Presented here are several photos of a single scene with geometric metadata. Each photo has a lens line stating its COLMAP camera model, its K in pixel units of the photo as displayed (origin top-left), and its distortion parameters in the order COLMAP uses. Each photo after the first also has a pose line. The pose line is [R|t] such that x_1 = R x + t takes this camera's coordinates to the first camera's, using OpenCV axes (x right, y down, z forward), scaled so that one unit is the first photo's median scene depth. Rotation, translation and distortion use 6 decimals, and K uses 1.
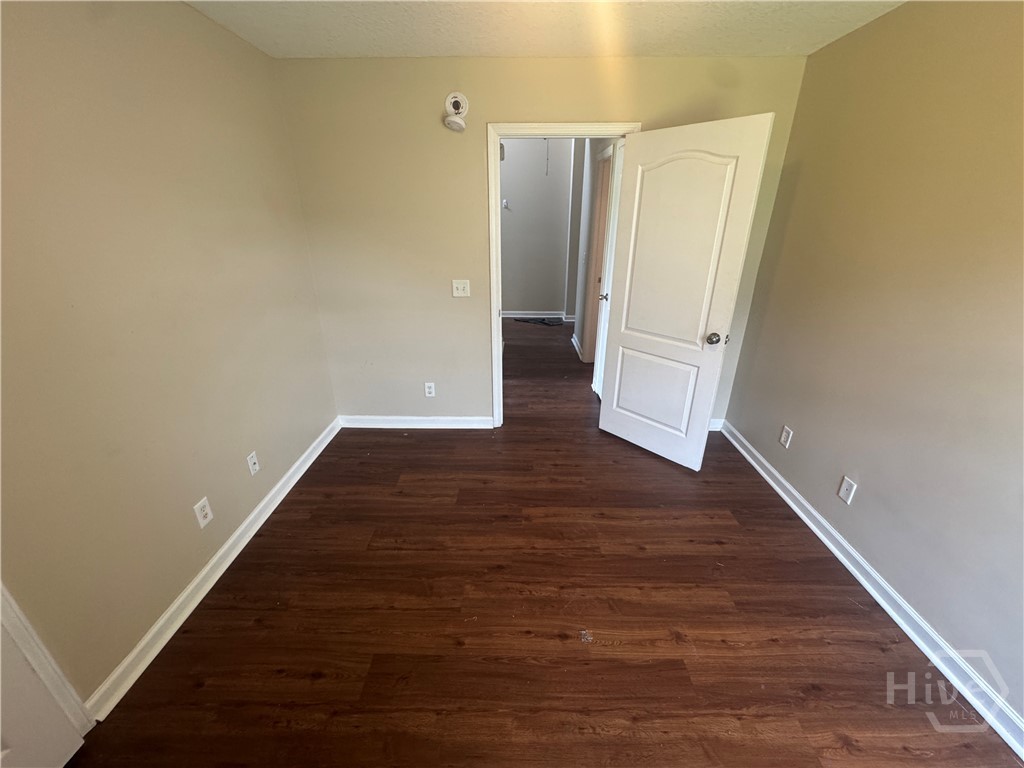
lens RADIAL K [[409.0, 0, 513.7], [0, 409.0, 383.4], [0, 0, 1]] dist [-0.005993, 0.001334]
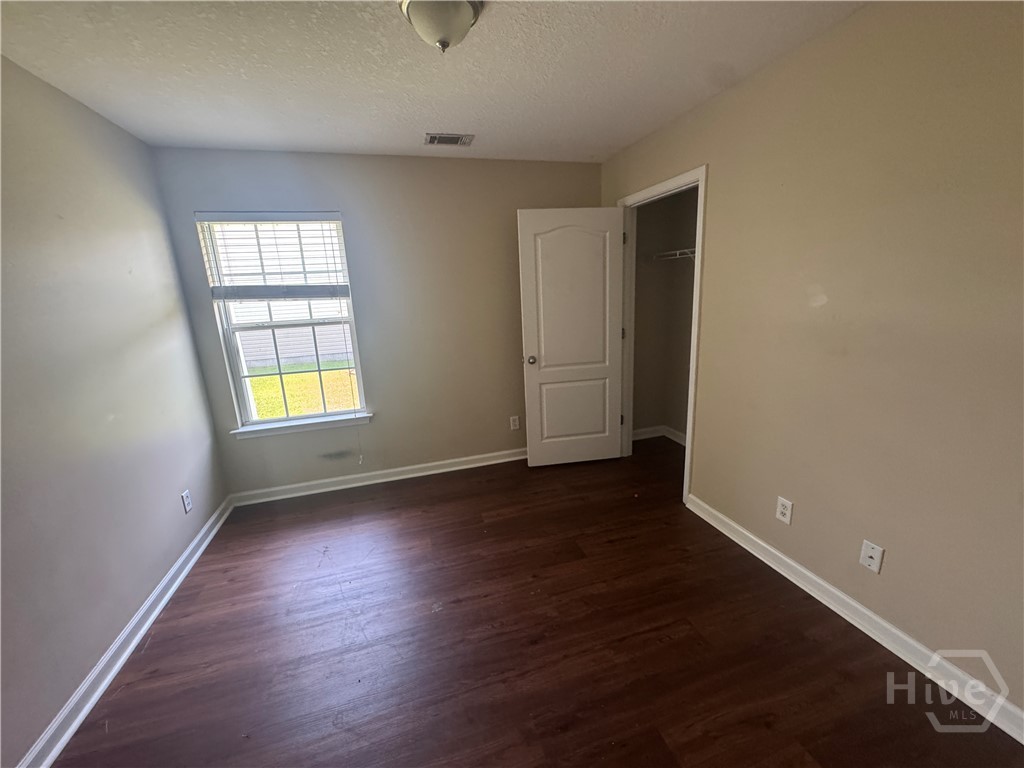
lens RADIAL K [[409.0, 0, 503.4], [0, 409.0, 378.5], [0, 0, 1]] dist [-0.005993, 0.001334]
pose [[-0.957803, 0.107574, -0.266536, 0.212672], [-0.068928, 0.814294, 0.576345, -0.541366], [0.279039, 0.570397, -0.772519, 1.408651]]
